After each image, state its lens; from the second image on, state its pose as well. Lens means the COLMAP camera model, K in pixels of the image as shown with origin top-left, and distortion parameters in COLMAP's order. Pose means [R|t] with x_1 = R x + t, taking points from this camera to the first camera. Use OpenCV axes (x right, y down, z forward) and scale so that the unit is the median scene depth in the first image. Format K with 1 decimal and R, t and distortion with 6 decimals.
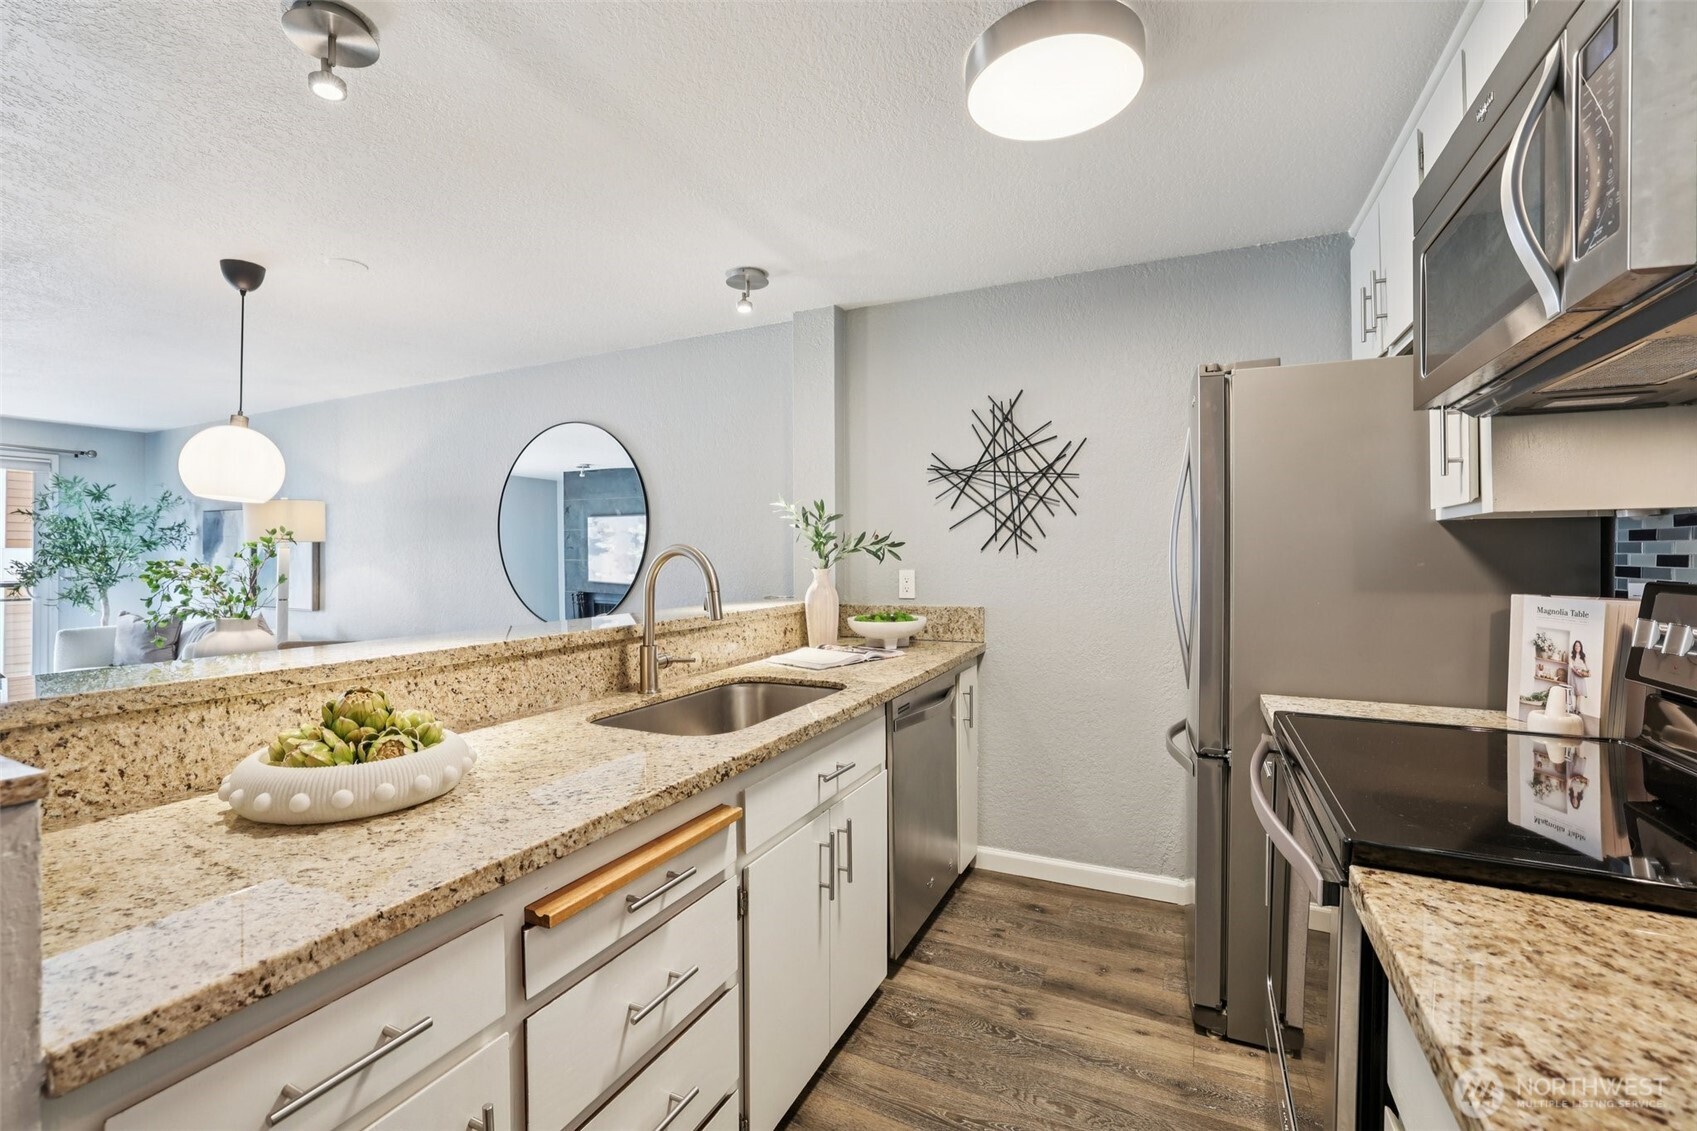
lens RADIAL K [[732.9, 0, 838.5], [0, 732.9, 553.8], [0, 0, 1]] dist [-0.049948, 0.018474]
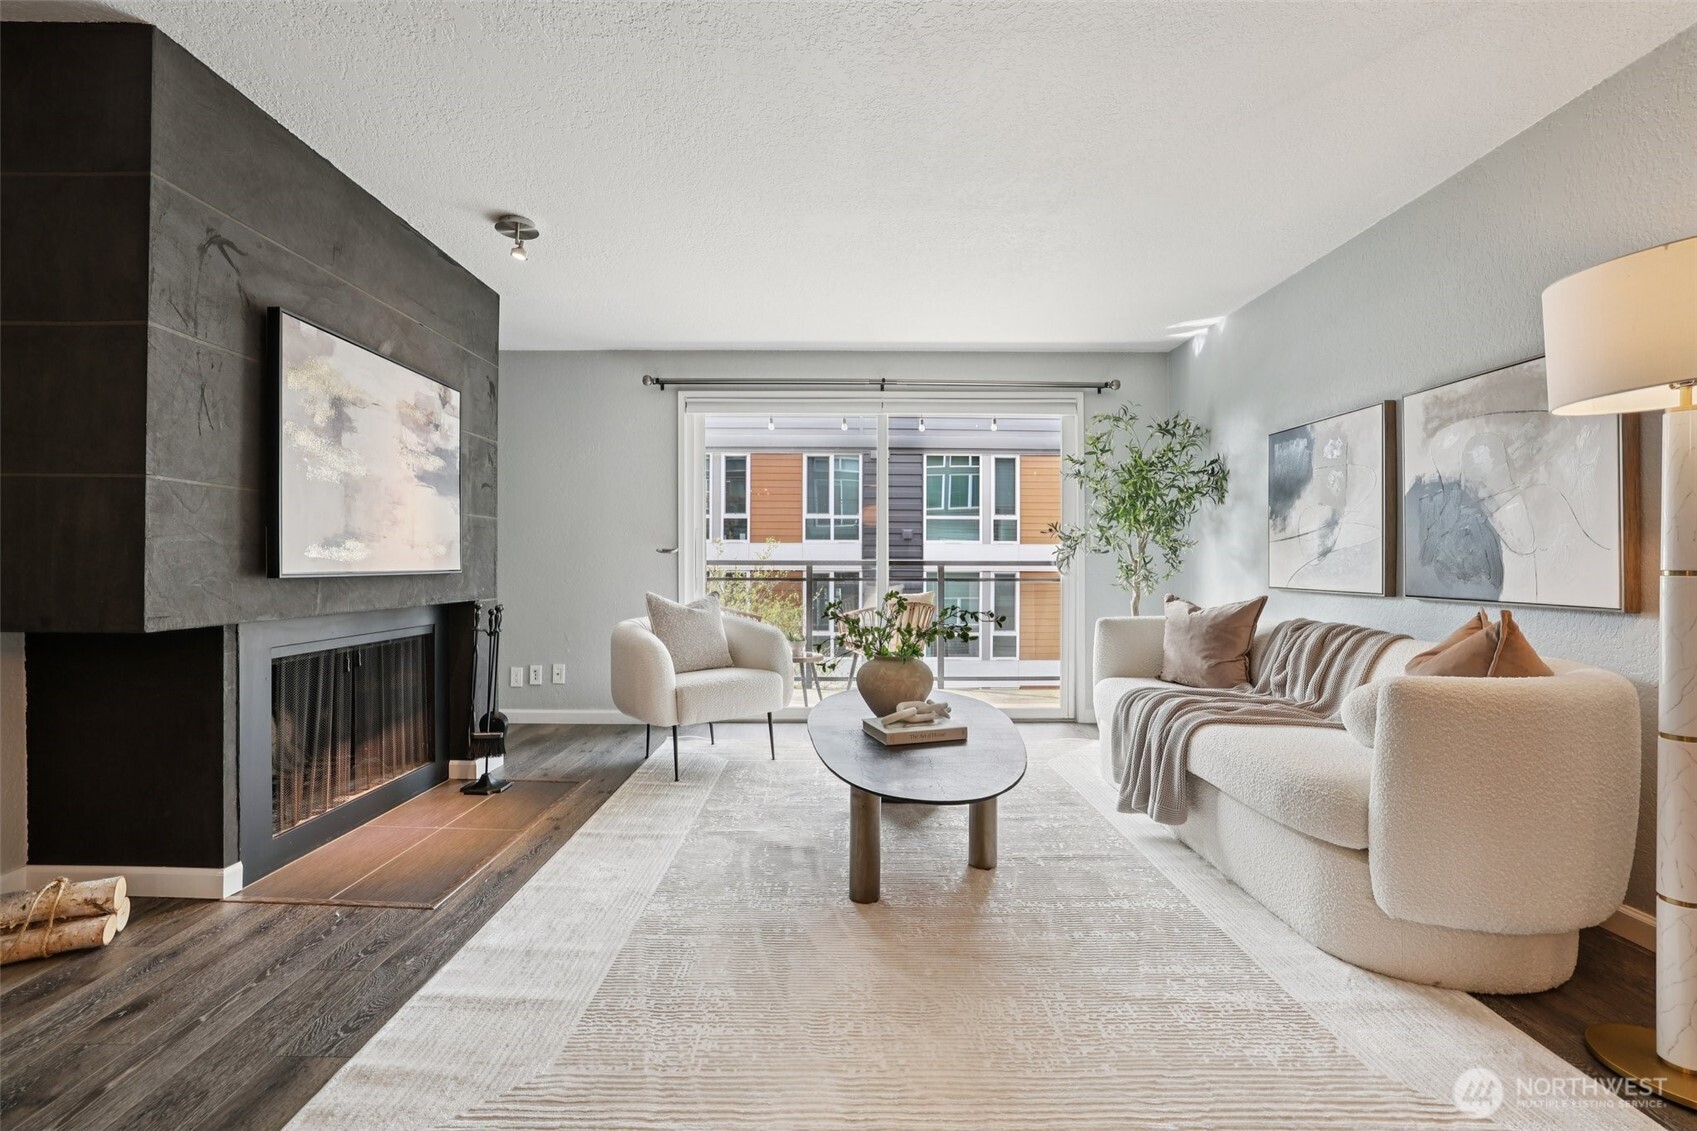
lens RADIAL K [[728.6, 0, 840.8], [0, 728.6, 557.4], [0, 0, 1]] dist [-0.046540, 0.015777]
pose [[0.455017, -0.004360, -0.890472, -1.193074], [0.004513, 0.999986, -0.002591, 0.100498], [0.890471, -0.002840, 0.455031, 0.933078]]
